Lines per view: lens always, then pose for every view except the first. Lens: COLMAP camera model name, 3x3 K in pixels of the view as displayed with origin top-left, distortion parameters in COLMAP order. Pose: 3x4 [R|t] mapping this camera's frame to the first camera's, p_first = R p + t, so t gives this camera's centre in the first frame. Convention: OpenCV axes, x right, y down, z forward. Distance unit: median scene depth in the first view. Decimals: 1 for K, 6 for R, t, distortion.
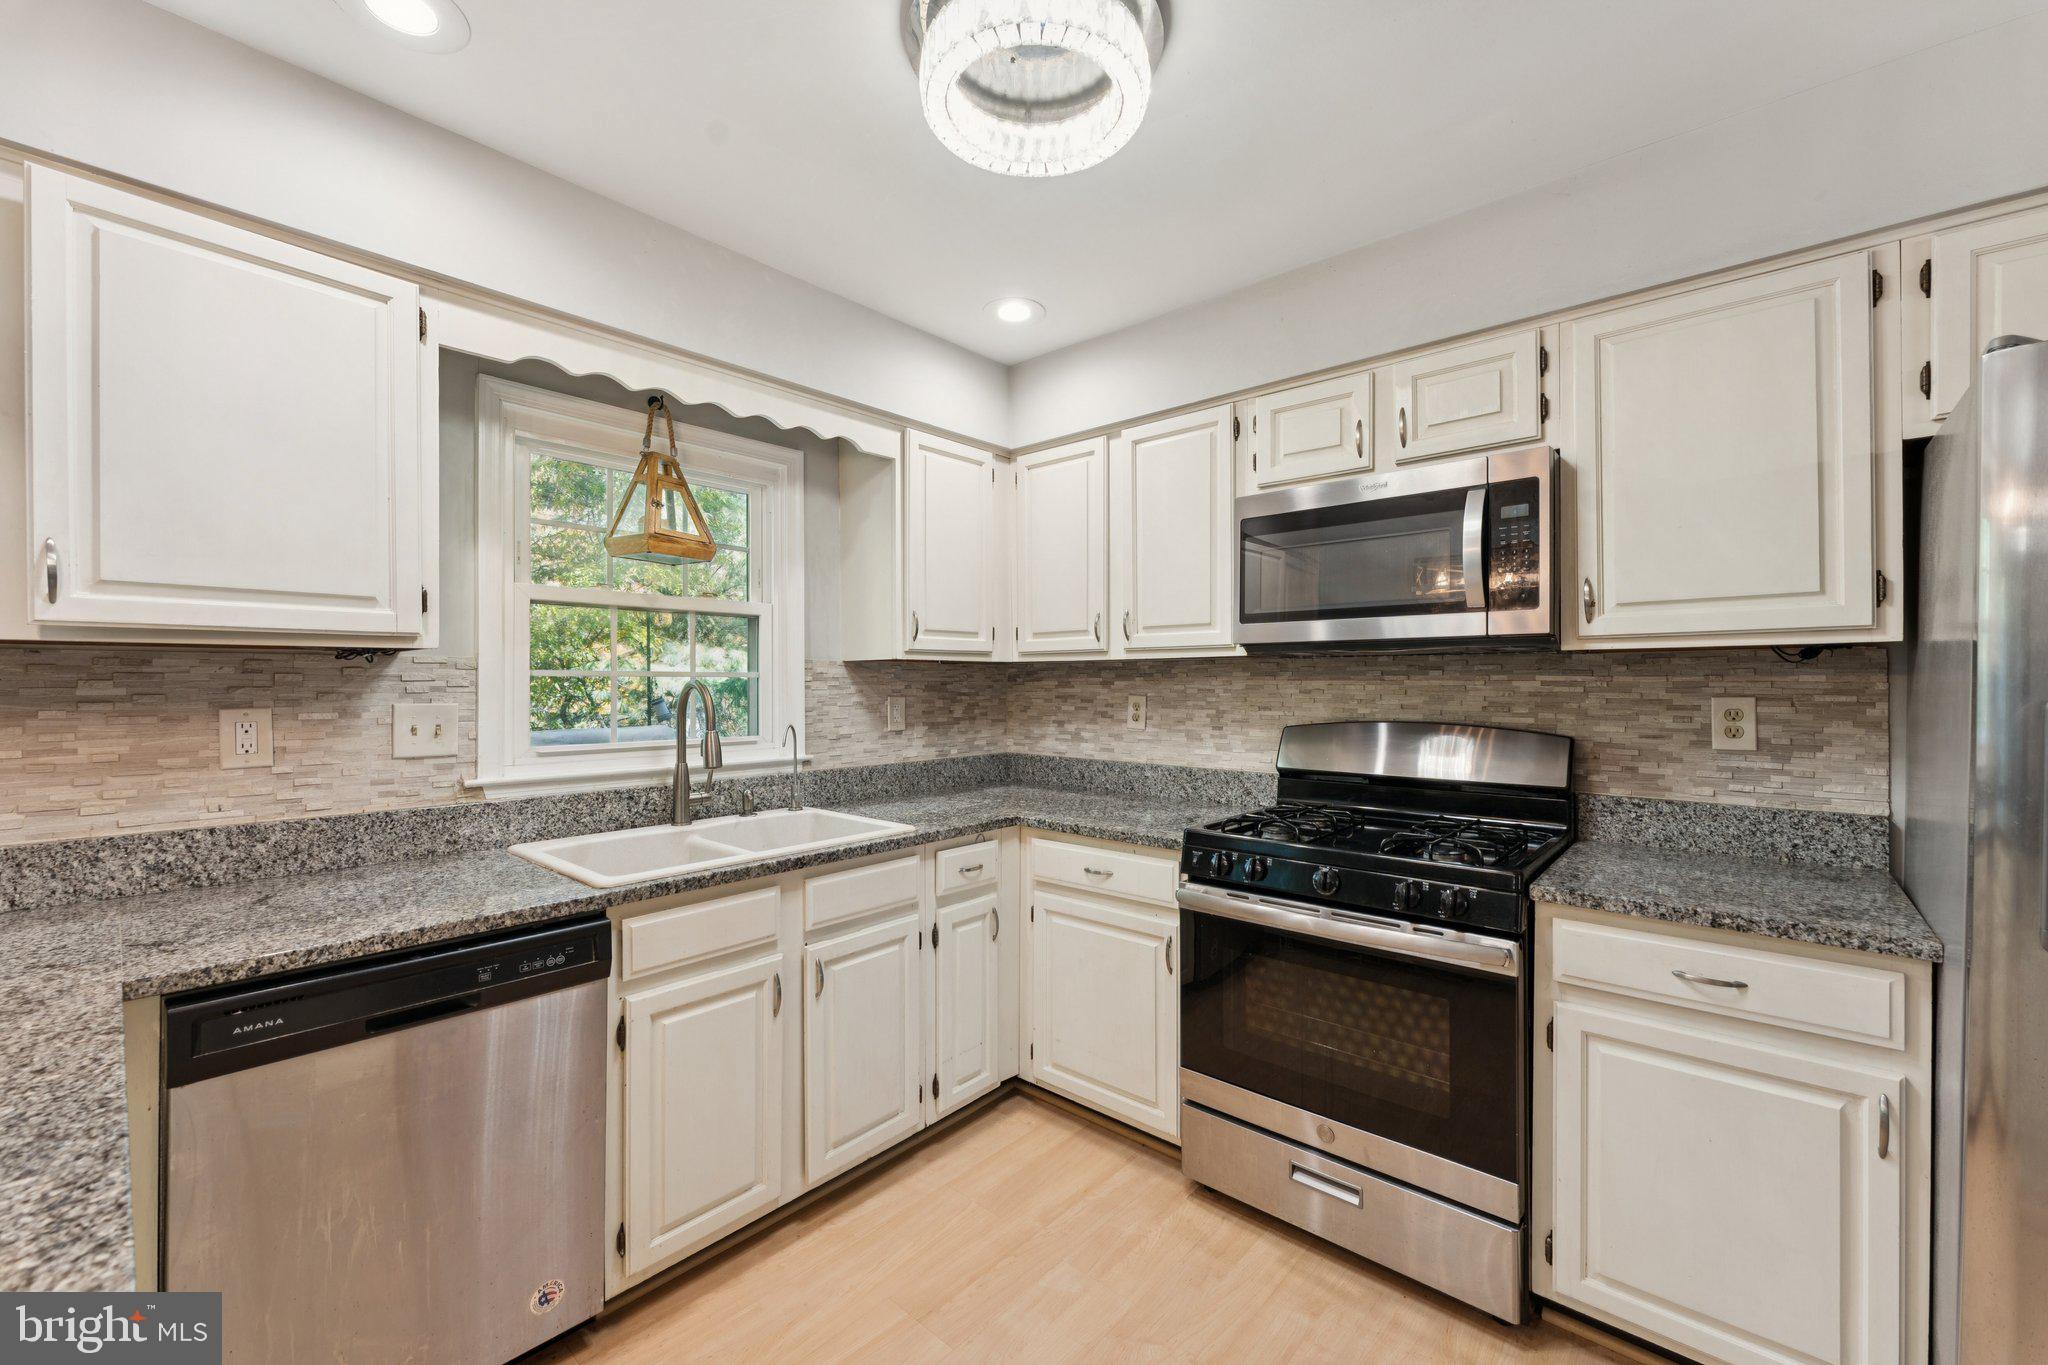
lens RADIAL K [[822.3, 0, 1032.5], [0, 822.3, 684.0], [0, 0, 1]] dist [-0.000269, -0.000834]
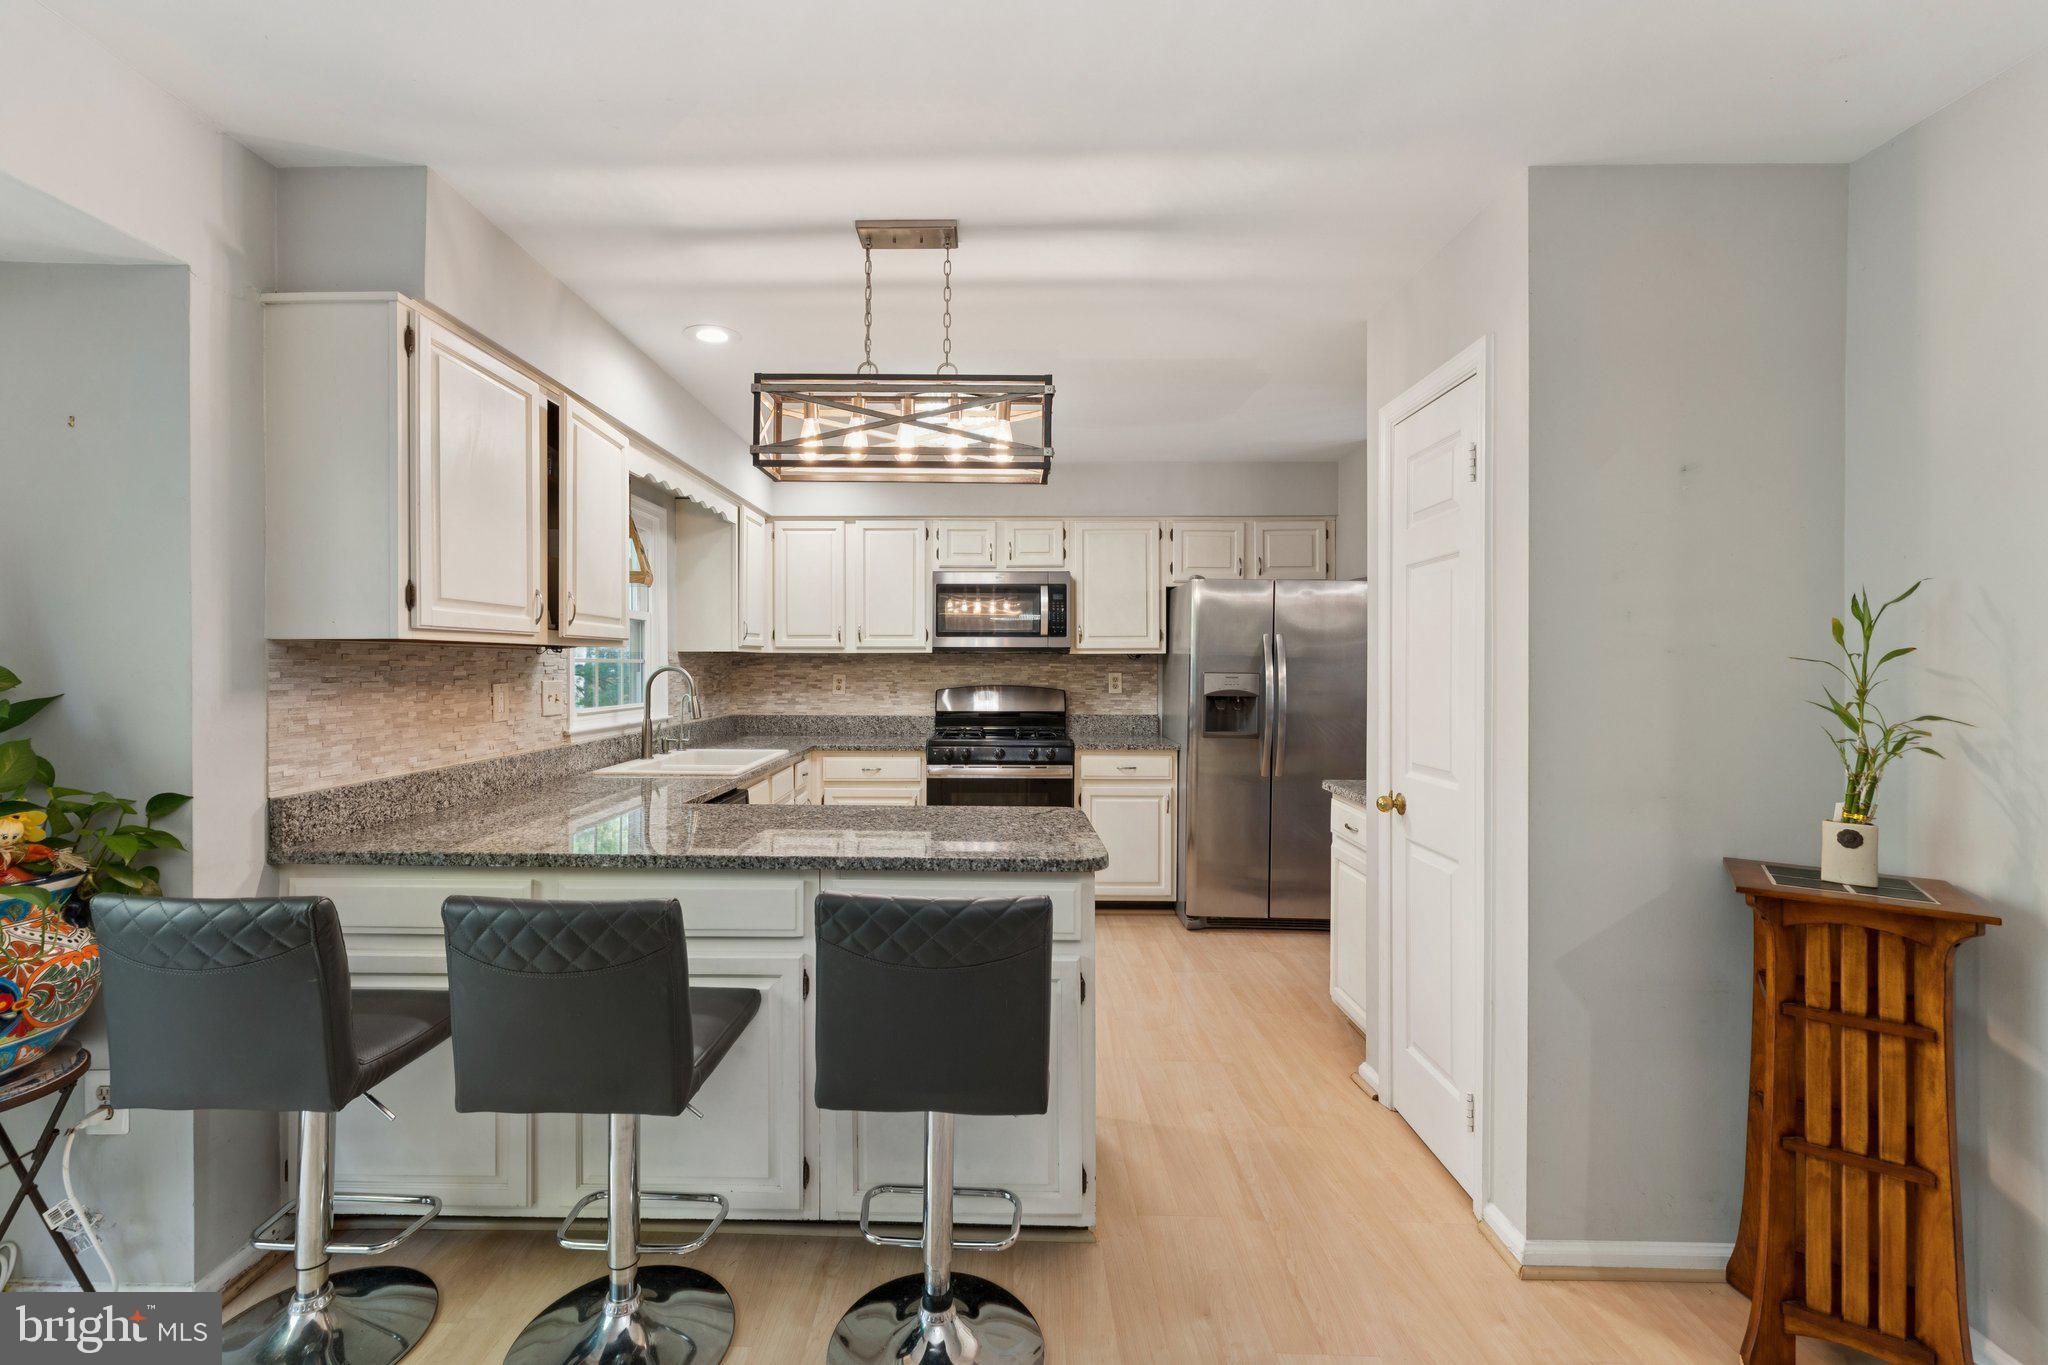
lens RADIAL K [[837.3, 0, 1020.5], [0, 837.3, 667.5], [0, 0, 1]] dist [-0.000076, -0.000190]
pose [[0.741570, -0.000358, 0.670875, -0.943532], [-0.001444, 0.999997, 0.002130, -0.004153], [-0.670874, -0.002548, 0.741567, -0.621795]]
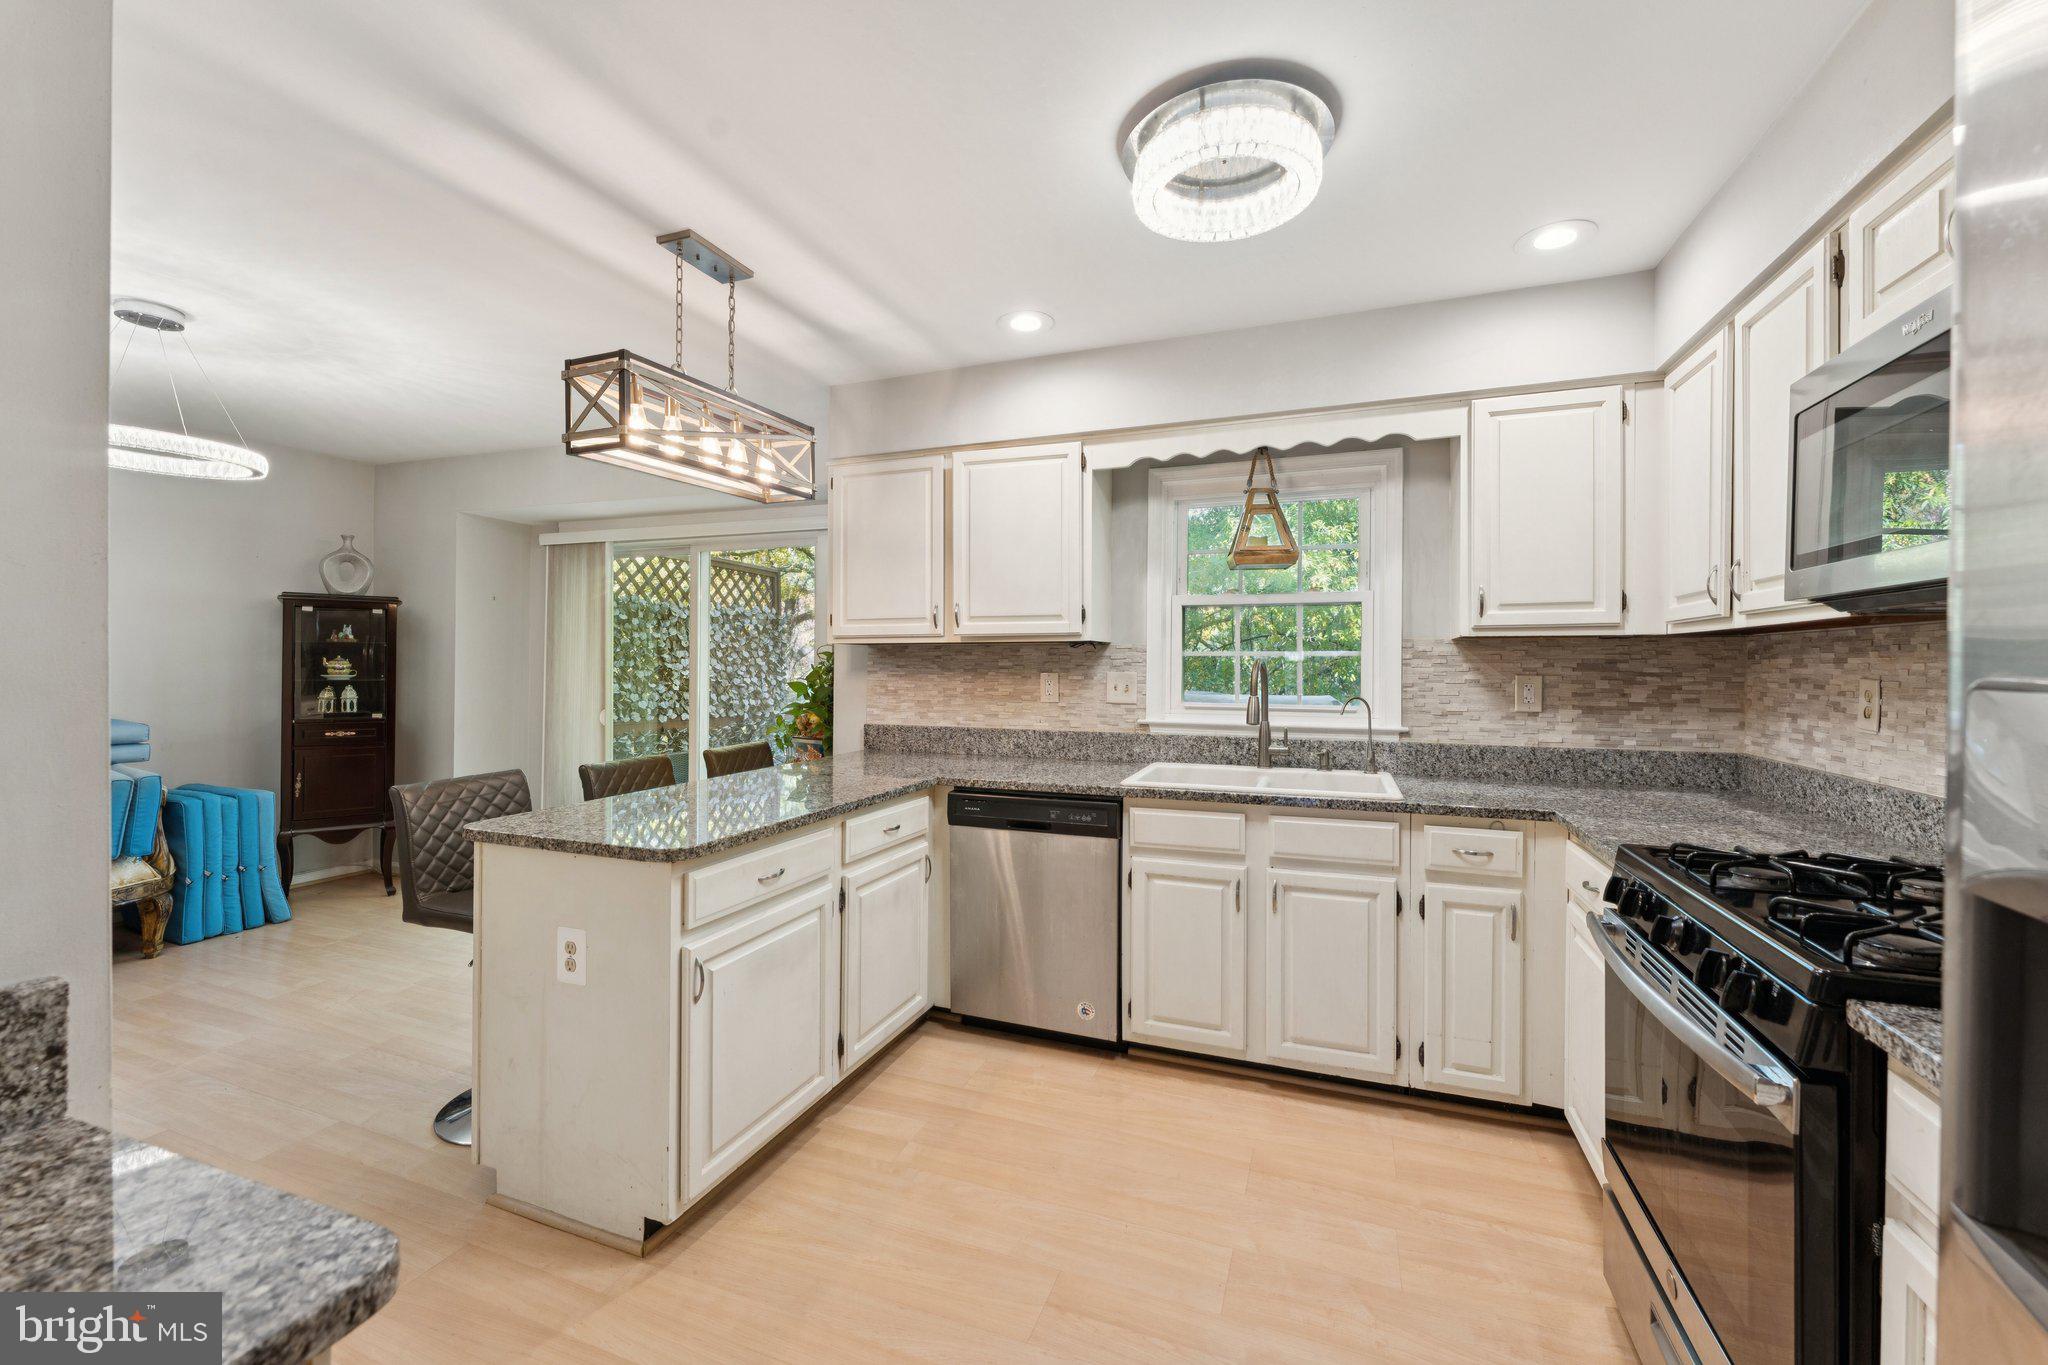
lens RADIAL K [[837.3, 0, 1020.5], [0, 837.3, 667.5], [0, 0, 1]] dist [-0.000076, -0.000190]
pose [[0.340322, 0.005697, -0.940292, 0.686107], [-0.004215, 0.999981, 0.004533, 0.005818], [0.940299, 0.002421, 0.340340, 0.173665]]
